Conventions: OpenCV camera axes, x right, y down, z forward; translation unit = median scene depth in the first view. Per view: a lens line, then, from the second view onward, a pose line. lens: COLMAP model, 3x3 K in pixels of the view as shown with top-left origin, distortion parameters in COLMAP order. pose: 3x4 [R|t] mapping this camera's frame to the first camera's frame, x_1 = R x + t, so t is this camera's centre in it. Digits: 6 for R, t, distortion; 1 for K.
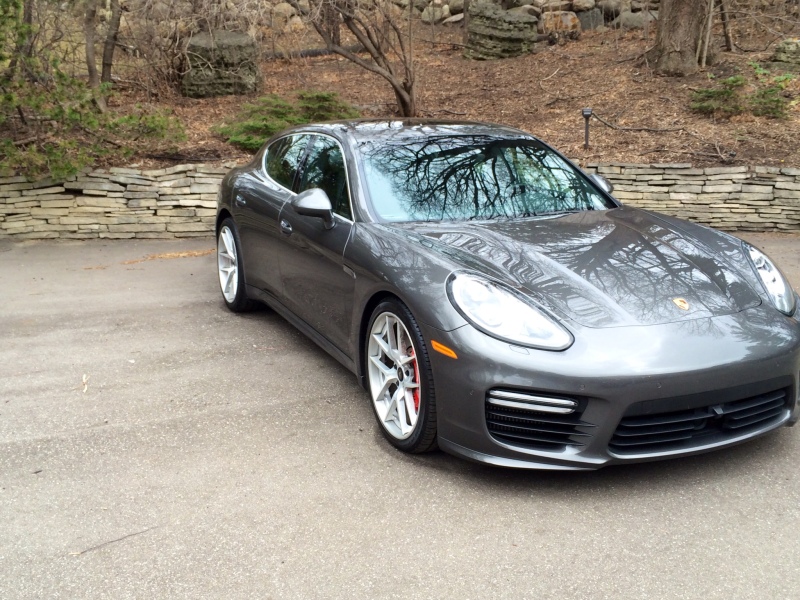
lens RADIAL K [[863.6, 0, 393.8], [0, 863.6, 298.7], [0, 0, 1]] dist [0.047180, 0.000000]
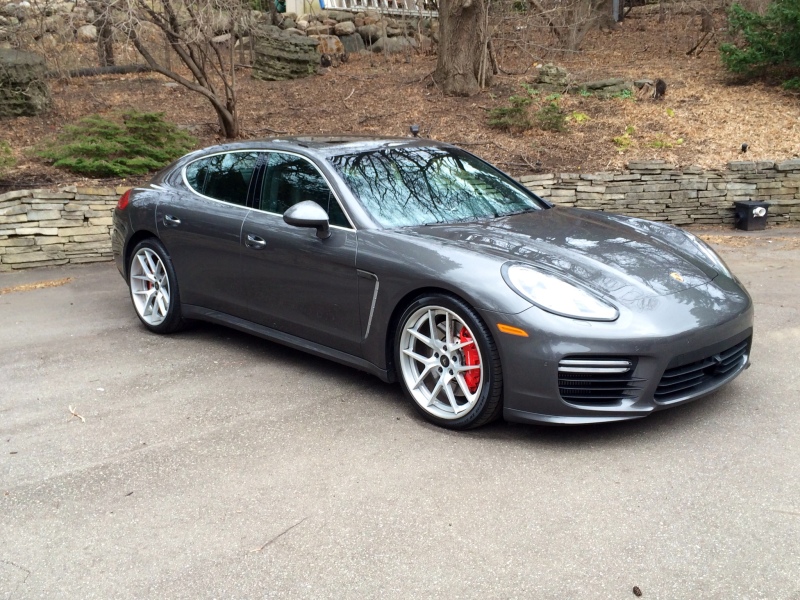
lens RADIAL K [[863.6, 0, 397.4], [0, 863.6, 301.7], [0, 0, 1]] dist [0.047180, 0.000000]
pose [[0.945822, -0.080822, 0.314465, -0.147809], [0.086798, 0.996213, -0.005021, 0.004378], [-0.312869, 0.032044, 0.949256, -0.014895]]
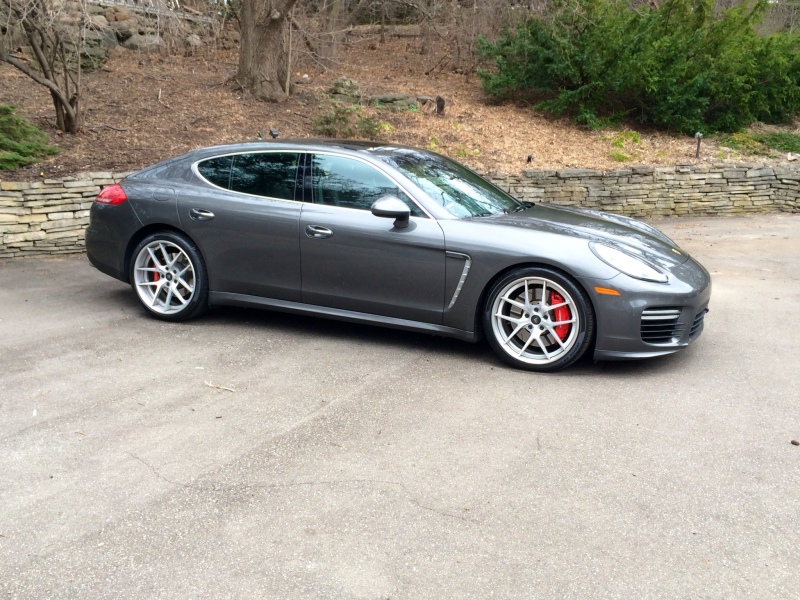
lens RADIAL K [[863.6, 0, 399.6], [0, 863.6, 297.3], [0, 0, 1]] dist [0.047180, 0.000000]
pose [[0.748162, -0.110869, 0.654187, -0.413966], [0.121916, 0.992125, 0.028713, -0.007091], [-0.652219, 0.058274, 0.755787, 0.020670]]
